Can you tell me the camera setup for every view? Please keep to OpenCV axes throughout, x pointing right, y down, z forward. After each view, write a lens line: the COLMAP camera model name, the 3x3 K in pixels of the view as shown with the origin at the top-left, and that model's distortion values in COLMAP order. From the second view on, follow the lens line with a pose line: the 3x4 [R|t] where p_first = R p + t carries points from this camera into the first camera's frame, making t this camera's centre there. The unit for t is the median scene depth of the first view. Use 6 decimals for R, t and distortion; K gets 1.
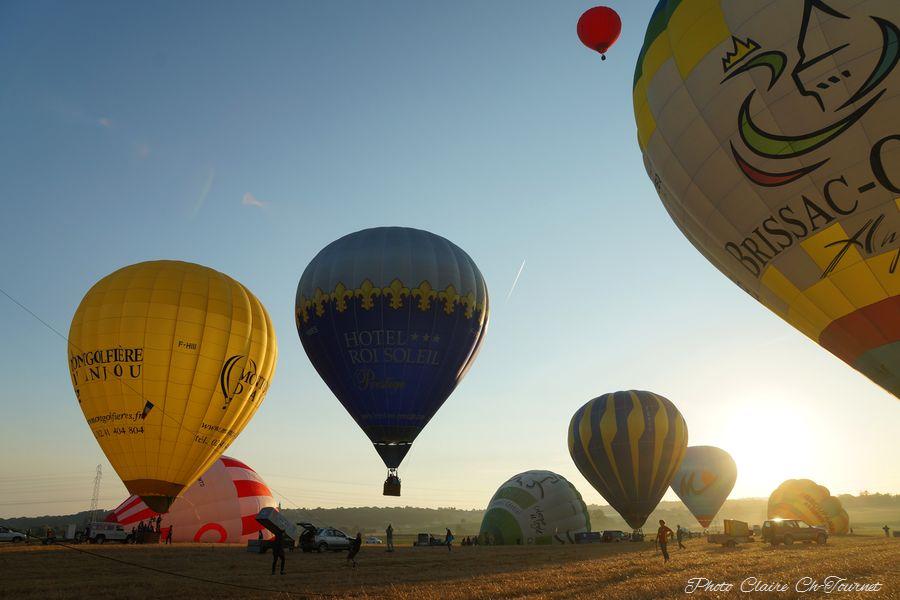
lens RADIAL K [[599.6, 0, 445.4], [0, 599.6, 305.1], [0, 0, 1]] dist [-0.109972, 0.055797]
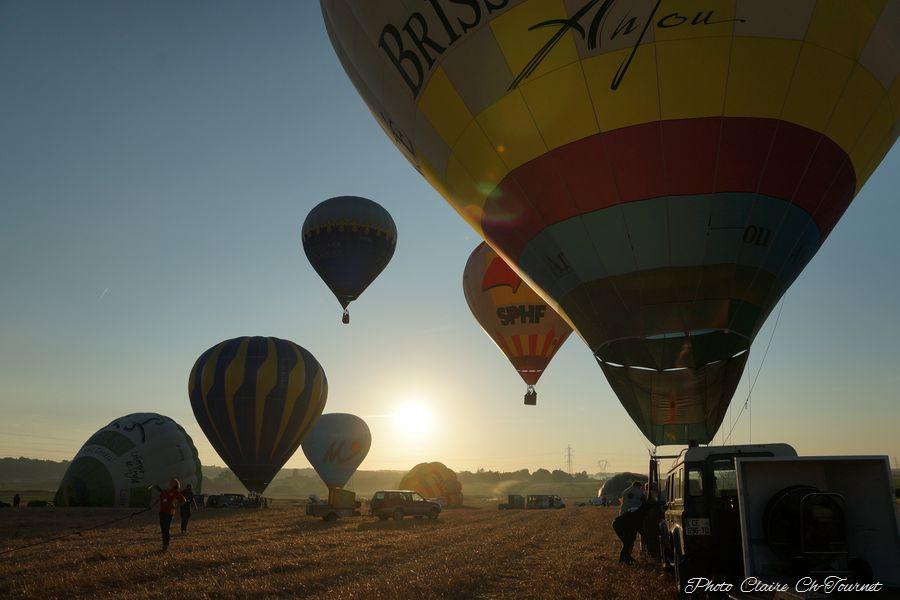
lens RADIAL K [[594.5, 0, 450.0], [0, 594.5, 300.0], [0, 0, 1]] dist [-0.116357, 0.065725]
pose [[0.843580, 0.183978, 0.504505, 0.277139], [-0.205887, 0.978495, -0.012567, 0.156110], [-0.495967, -0.093270, 0.863318, 0.407041]]
